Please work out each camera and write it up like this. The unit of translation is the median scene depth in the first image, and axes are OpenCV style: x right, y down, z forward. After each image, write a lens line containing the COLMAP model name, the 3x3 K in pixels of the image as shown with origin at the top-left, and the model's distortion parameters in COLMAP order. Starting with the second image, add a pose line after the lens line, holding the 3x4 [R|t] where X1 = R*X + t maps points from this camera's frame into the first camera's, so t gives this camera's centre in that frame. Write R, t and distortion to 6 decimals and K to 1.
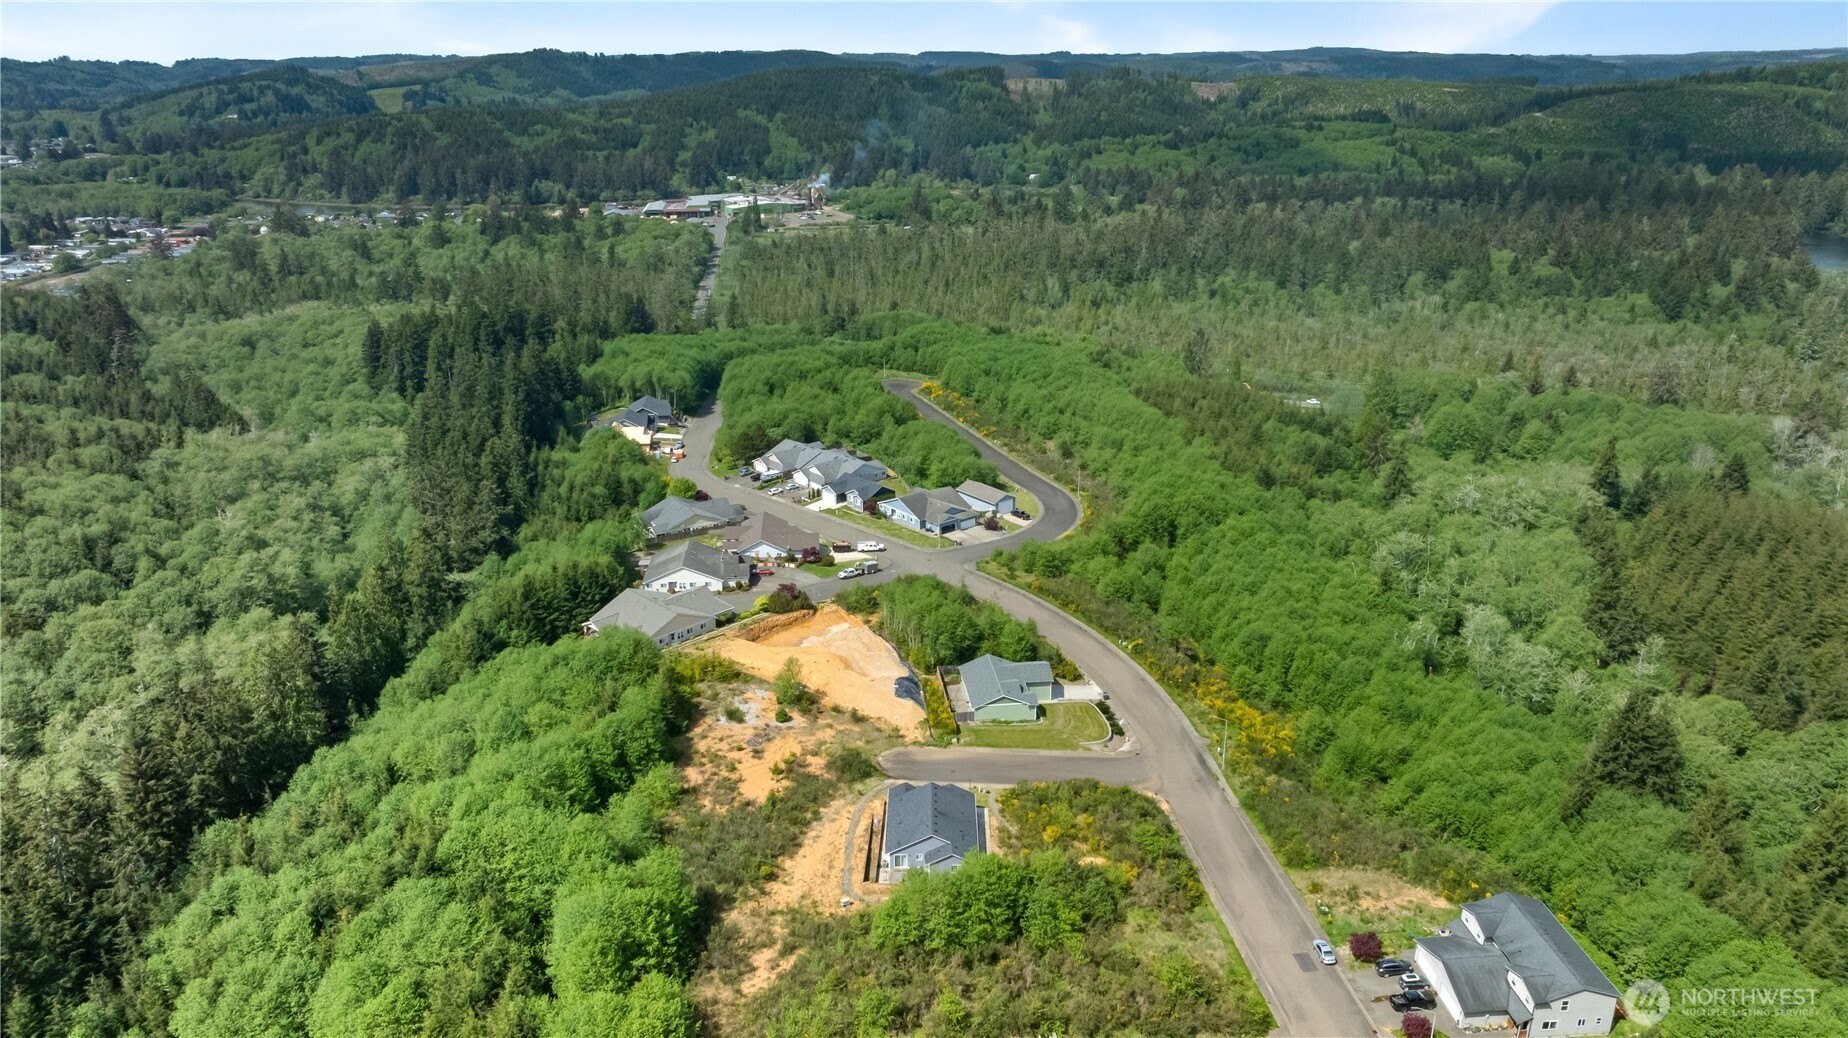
lens RADIAL K [[1298.9, 0, 935.5], [0, 1298.9, 518.0], [0, 0, 1]] dist [-0.051930, 0.056132]
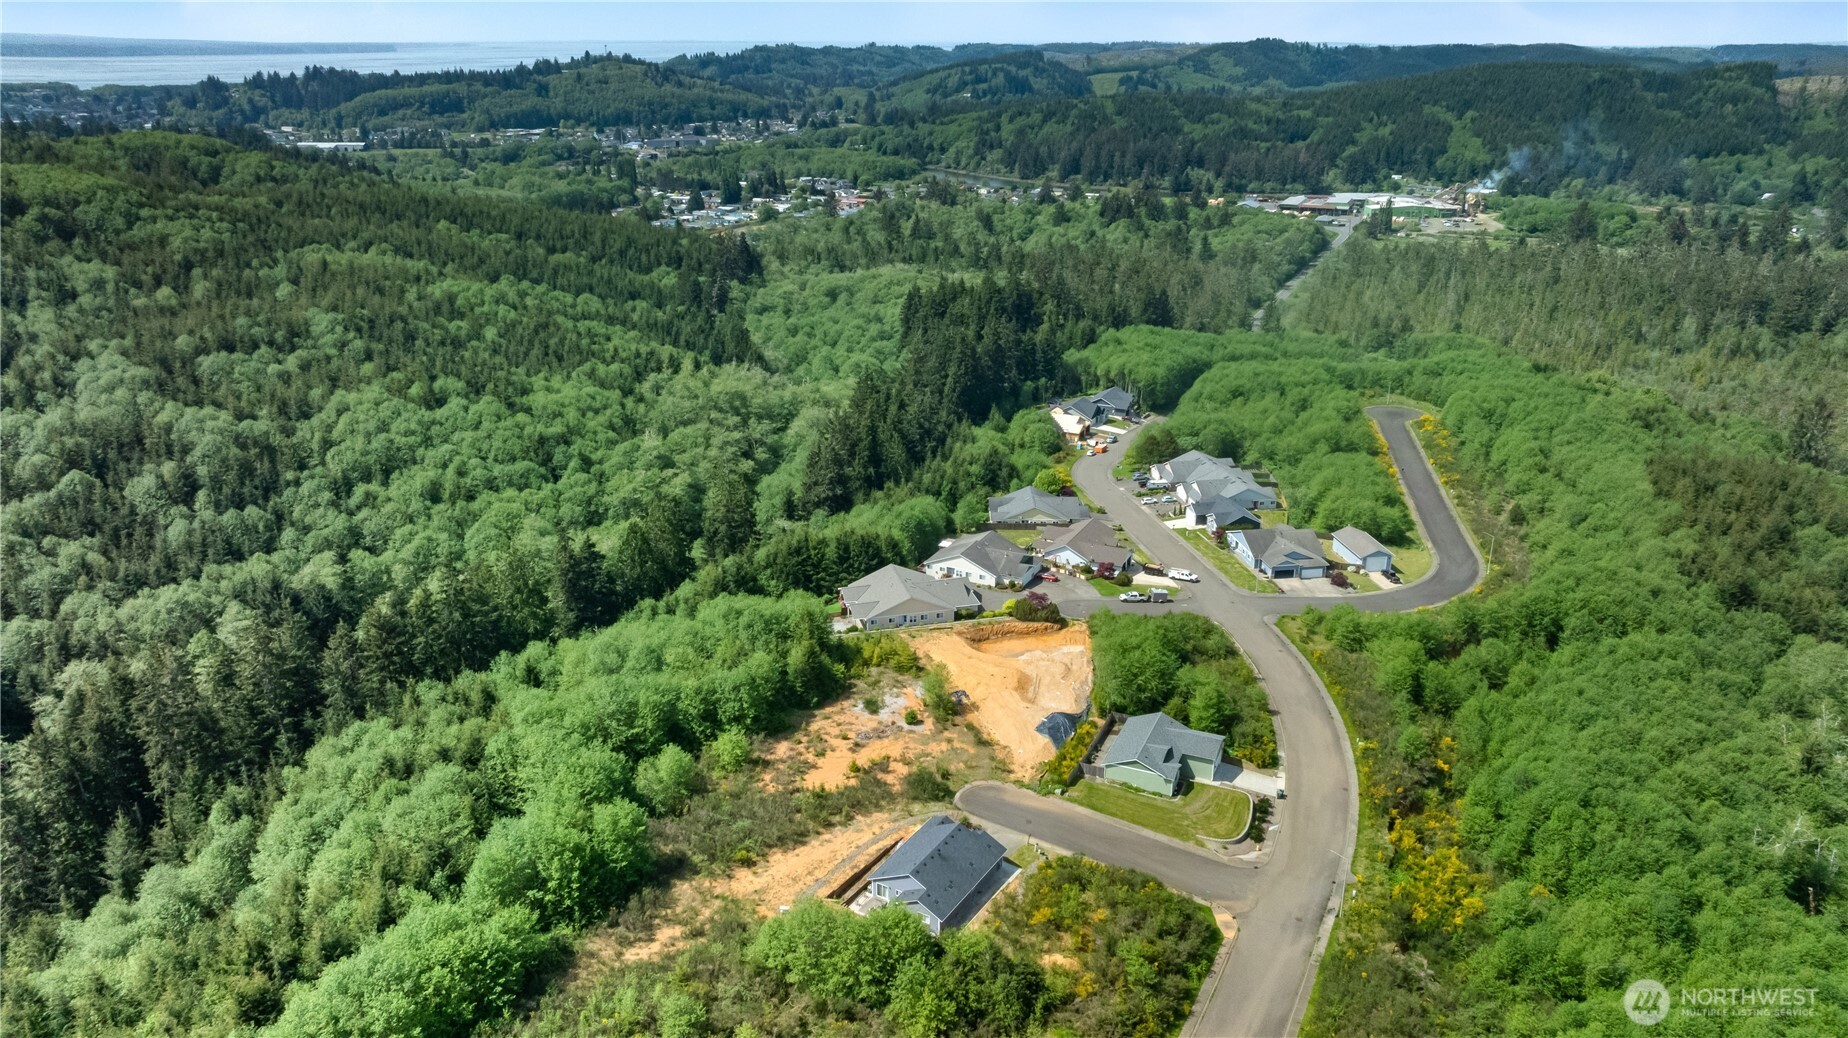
lens RADIAL K [[1298.9, 0, 925.2], [0, 1298.9, 516.0], [0, 0, 1]] dist [-0.051930, 0.056132]
pose [[0.856034, 0.180559, -0.484360, 0.137842], [-0.177774, 0.982689, 0.052136, -0.020657], [0.485389, 0.041477, 0.873314, 0.057748]]
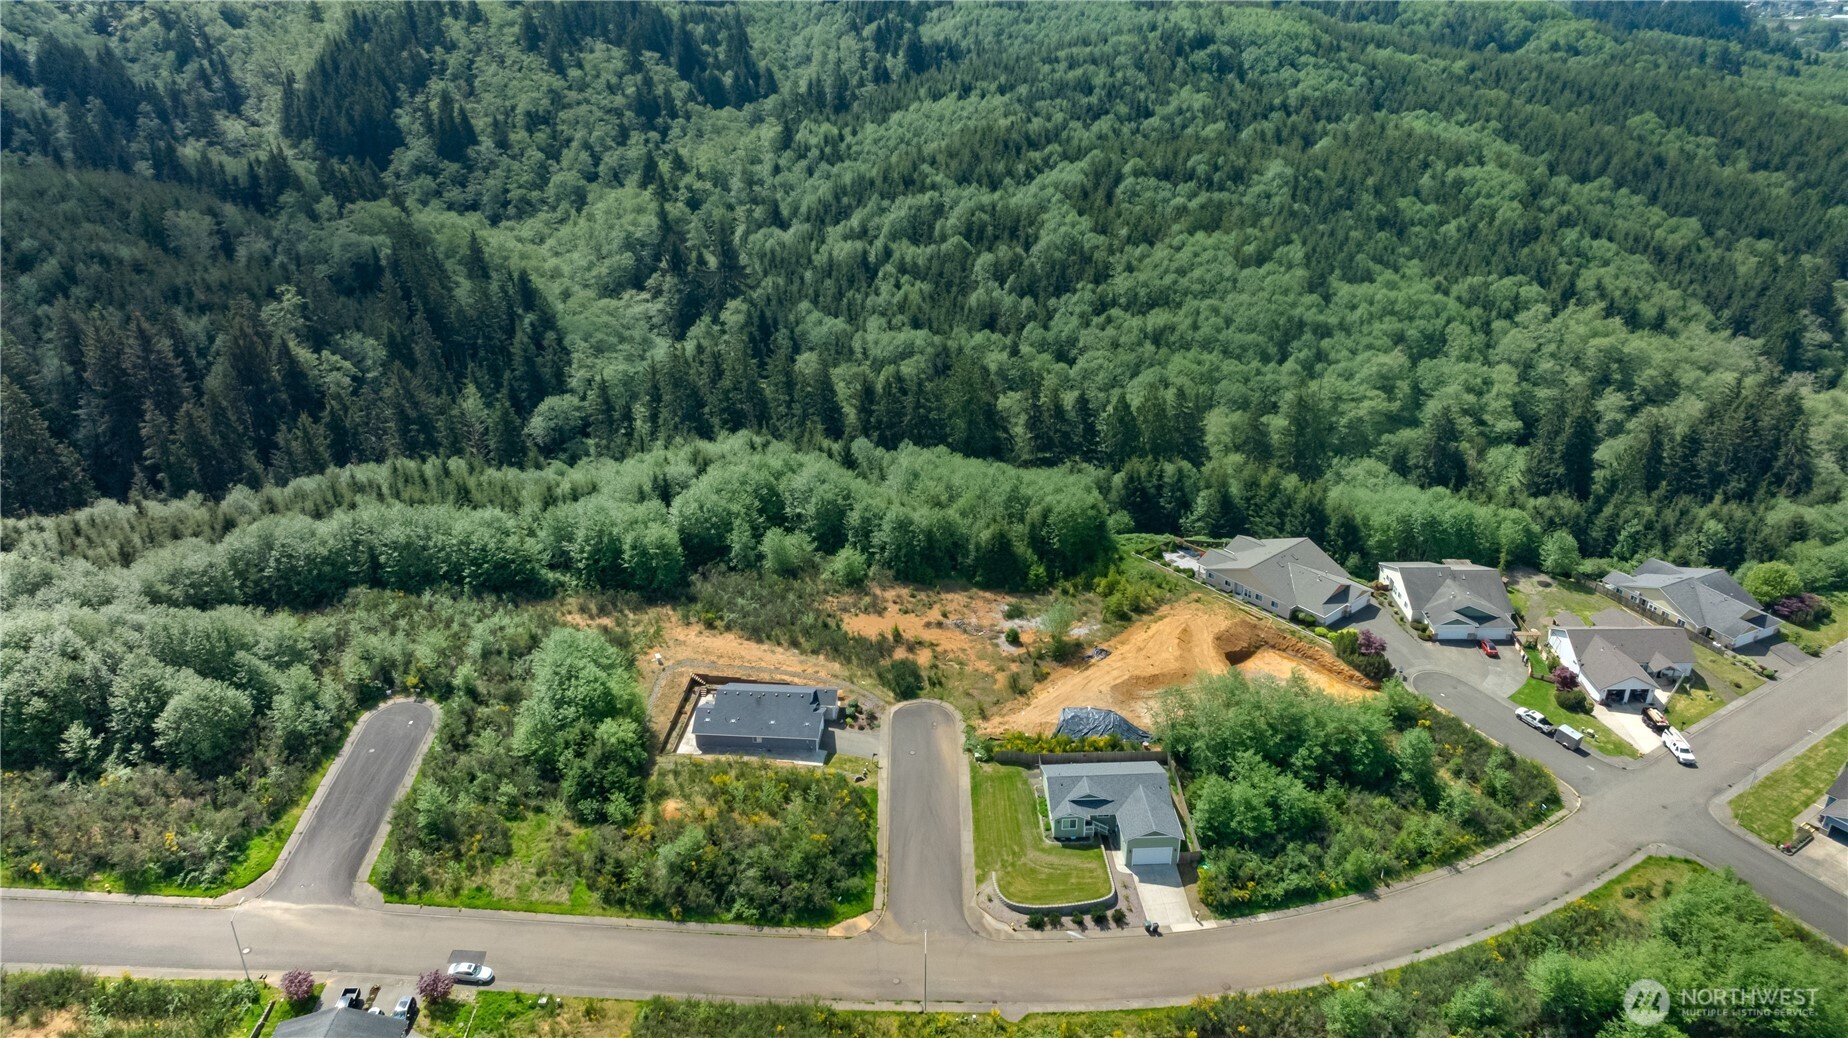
lens RADIAL K [[1298.9, 0, 923.3], [0, 1298.9, 515.7], [0, 0, 1]] dist [-0.051930, 0.056132]
pose [[-0.082830, 0.432435, -0.897853, 0.283835], [-0.340776, 0.834347, 0.433286, -0.125218], [0.936489, 0.341856, 0.078254, 0.340149]]
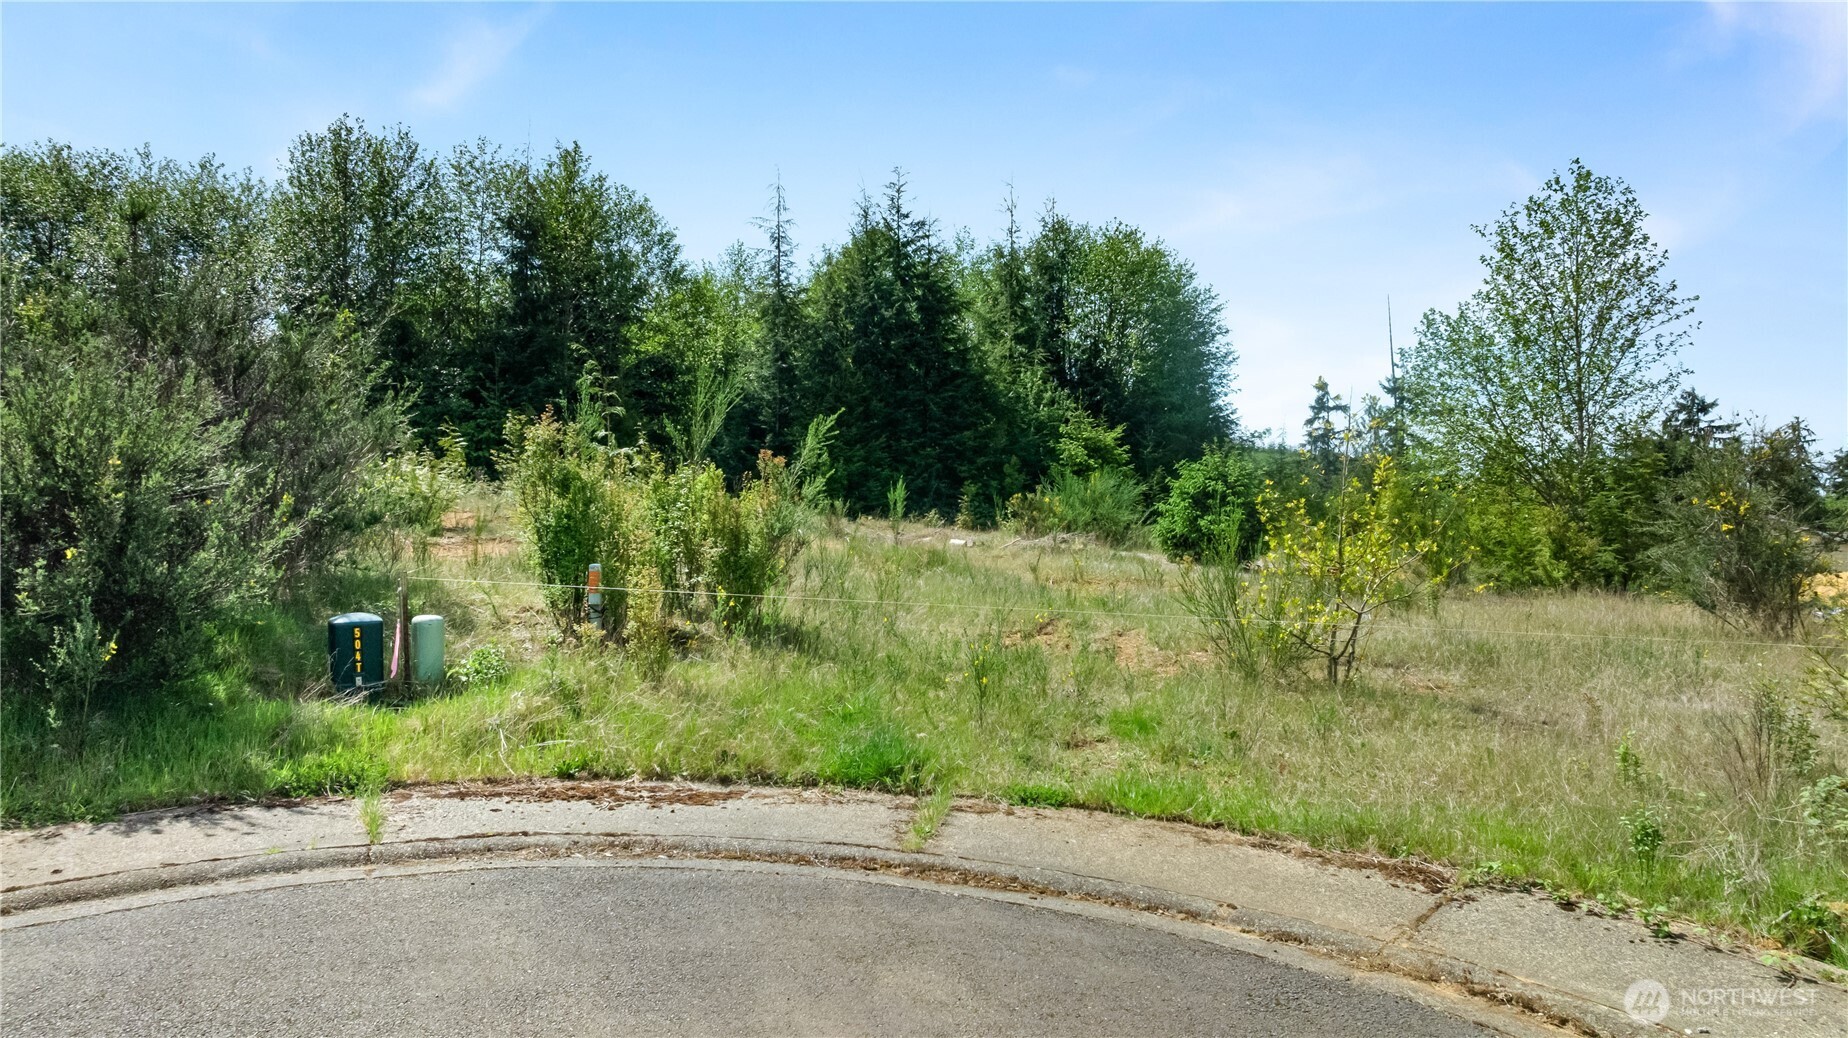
lens RADIAL K [[1298.9, 0, 925.5], [0, 1298.9, 522.4], [0, 0, 1]] dist [-0.051930, 0.056132]
pose [[0.231527, -0.002952, -0.972824, -0.003518], [-0.337418, 0.937675, -0.083150, 0.070192], [0.912439, 0.347500, 0.216101, 0.386591]]
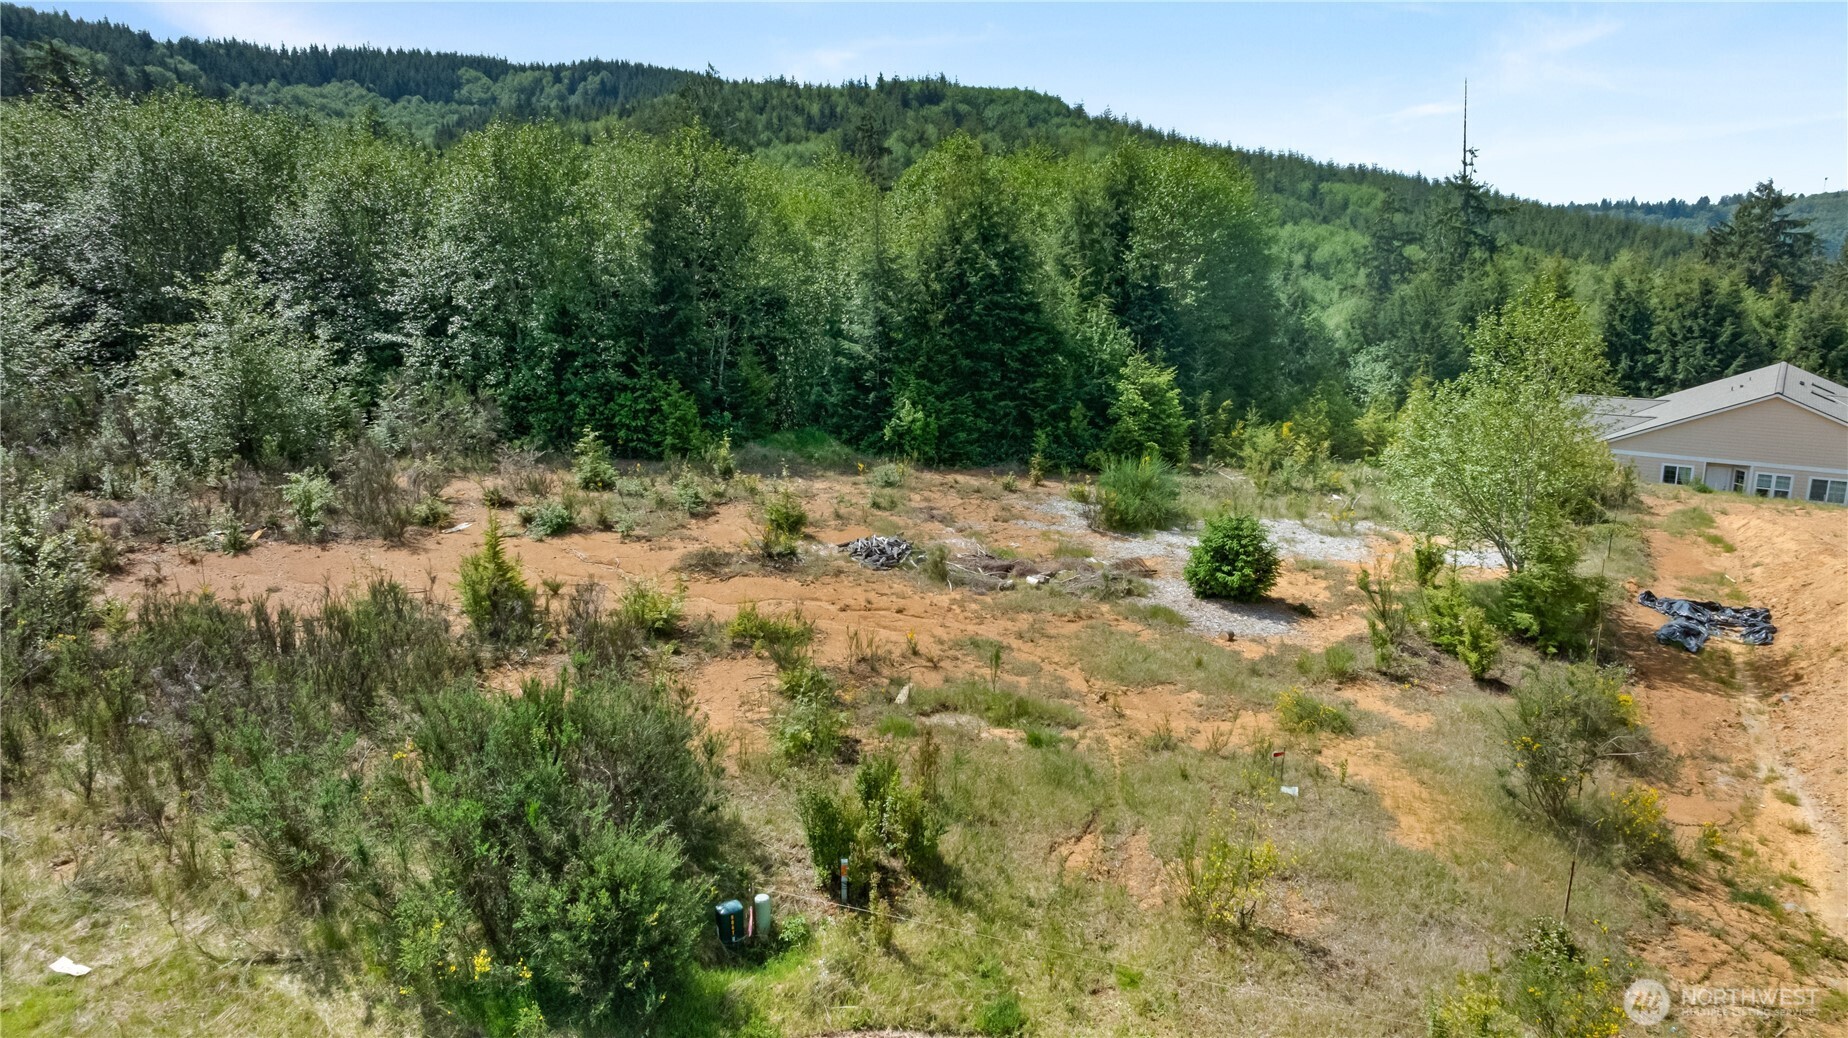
lens RADIAL K [[1298.9, 0, 922.2], [0, 1298.9, 525.0], [0, 0, 1]] dist [-0.051930, 0.056132]
pose [[0.181651, 0.223976, -0.957517, 0.009212], [-0.342987, 0.926998, 0.151769, 0.056088], [0.921609, 0.300847, 0.245211, 0.376898]]
